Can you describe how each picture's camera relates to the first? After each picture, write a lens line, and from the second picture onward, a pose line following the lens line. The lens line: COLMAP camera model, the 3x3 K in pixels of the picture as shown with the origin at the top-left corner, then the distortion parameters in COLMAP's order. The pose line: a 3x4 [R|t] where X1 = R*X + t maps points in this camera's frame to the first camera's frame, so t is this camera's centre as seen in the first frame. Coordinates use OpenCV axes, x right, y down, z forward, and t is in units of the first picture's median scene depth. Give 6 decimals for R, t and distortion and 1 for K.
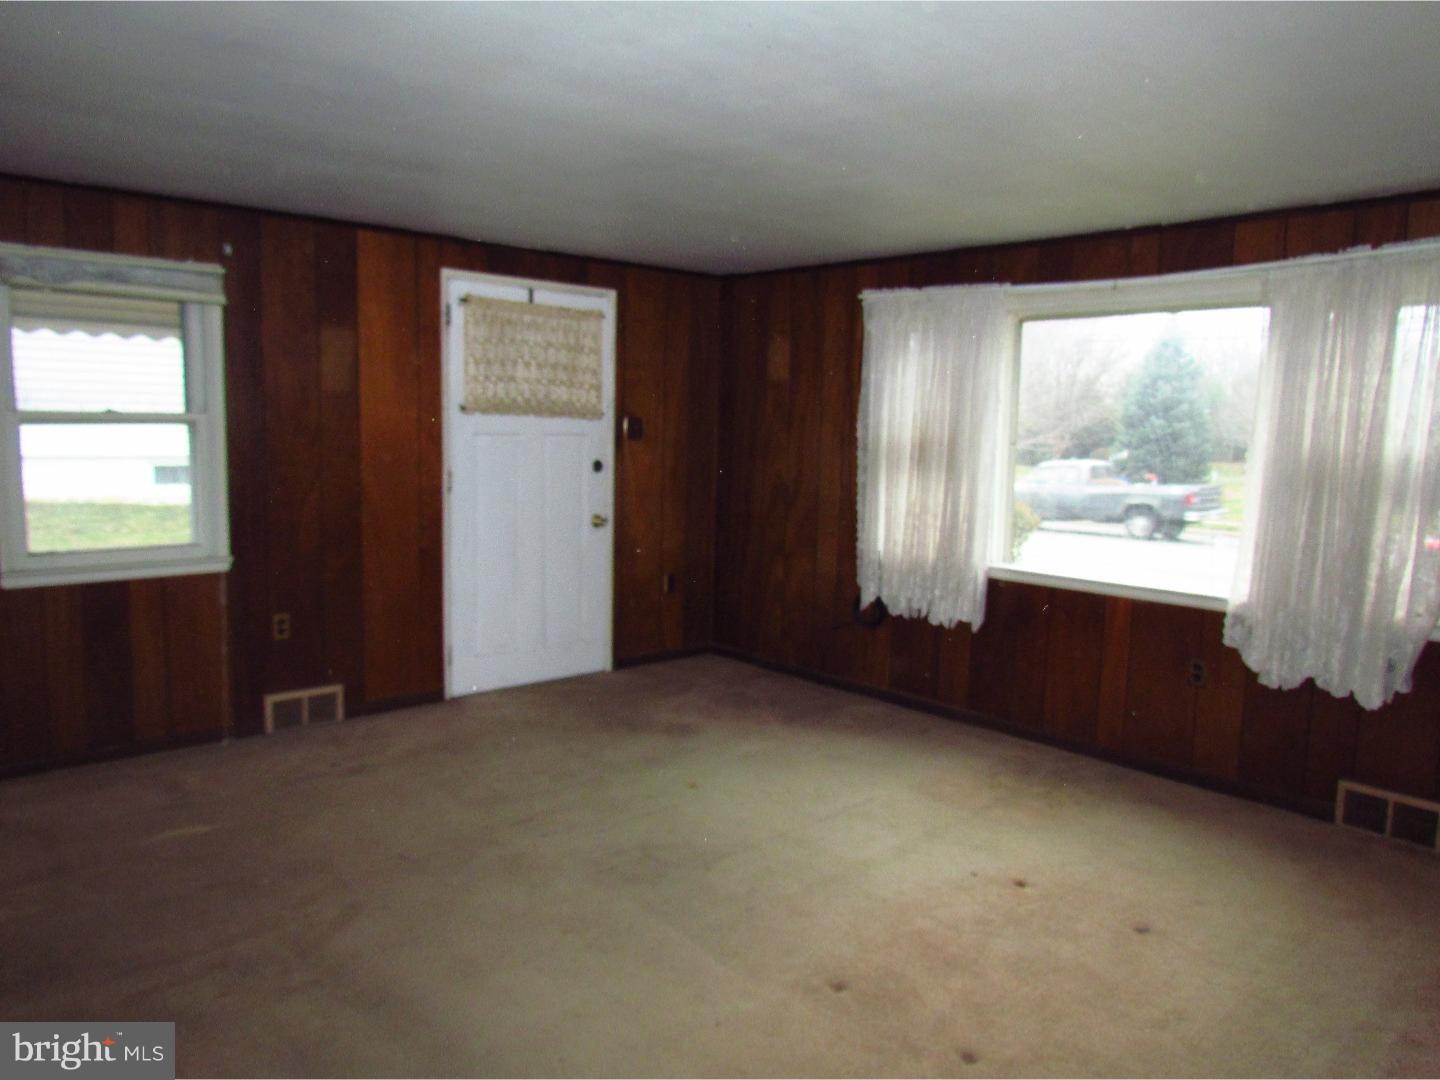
lens RADIAL K [[1008.9, 0, 713.0], [0, 1008.9, 544.7], [0, 0, 1]] dist [-0.035881, 0.002134]
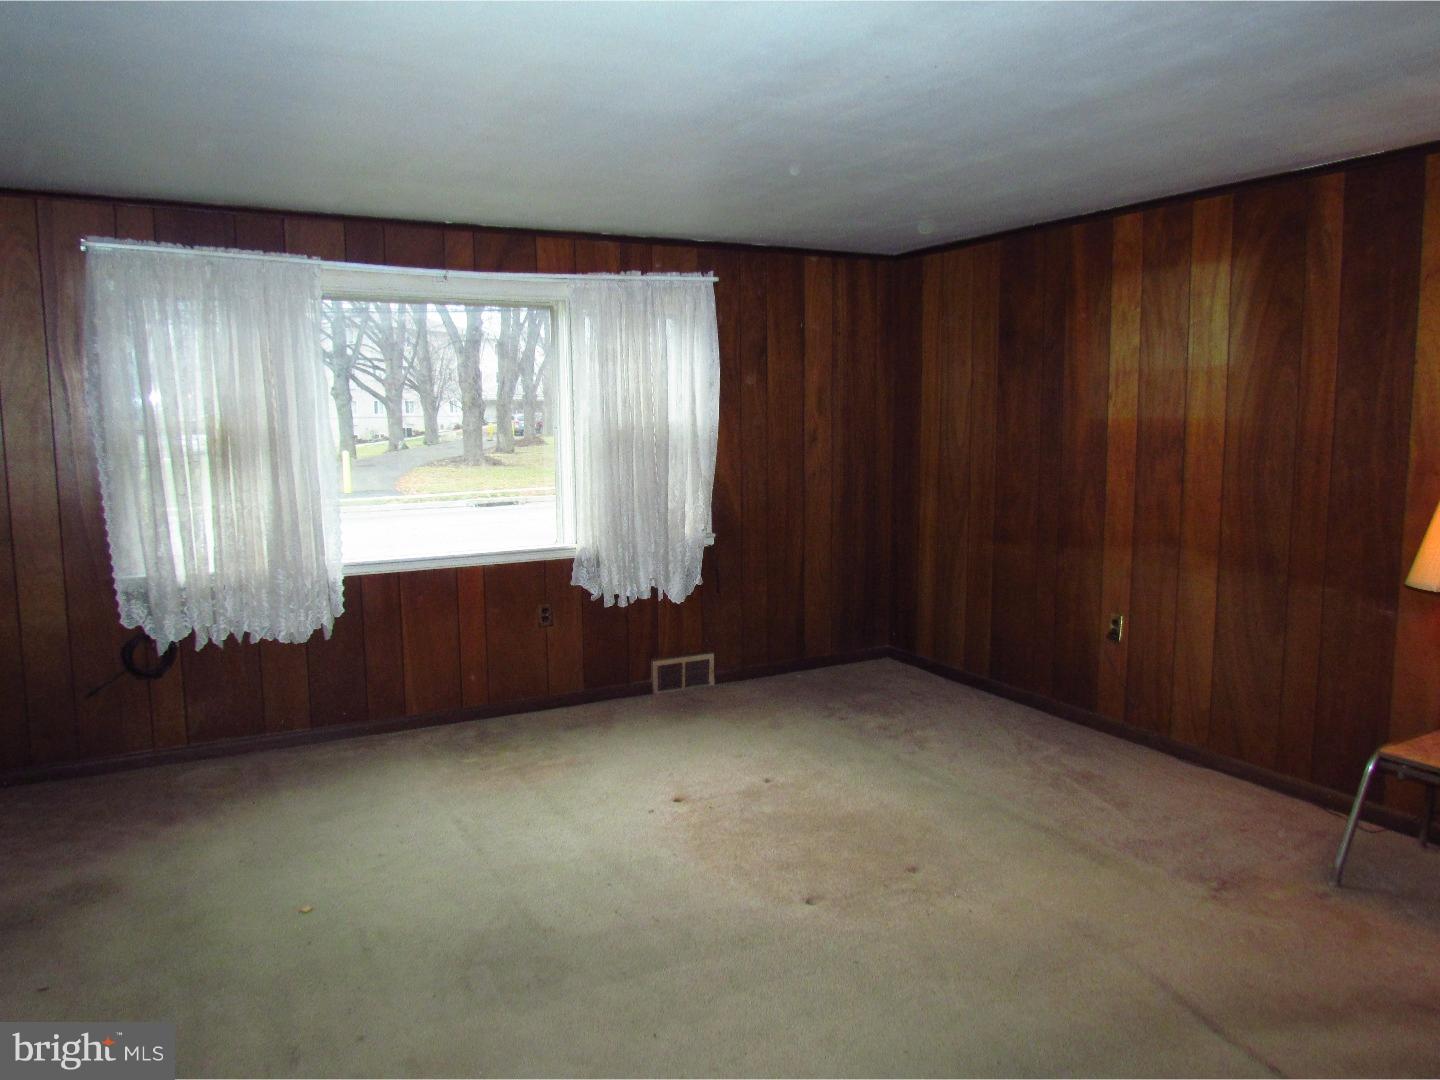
lens RADIAL K [[1050.3, 0, 668.7], [0, 1050.3, 541.2], [0, 0, 1]] dist [-0.077822, 0.000446]
pose [[0.228789, -0.141164, 0.963187, -0.665545], [0.126253, 0.985376, 0.114426, -0.081252], [-0.965254, 0.095426, 0.243266, 0.548823]]
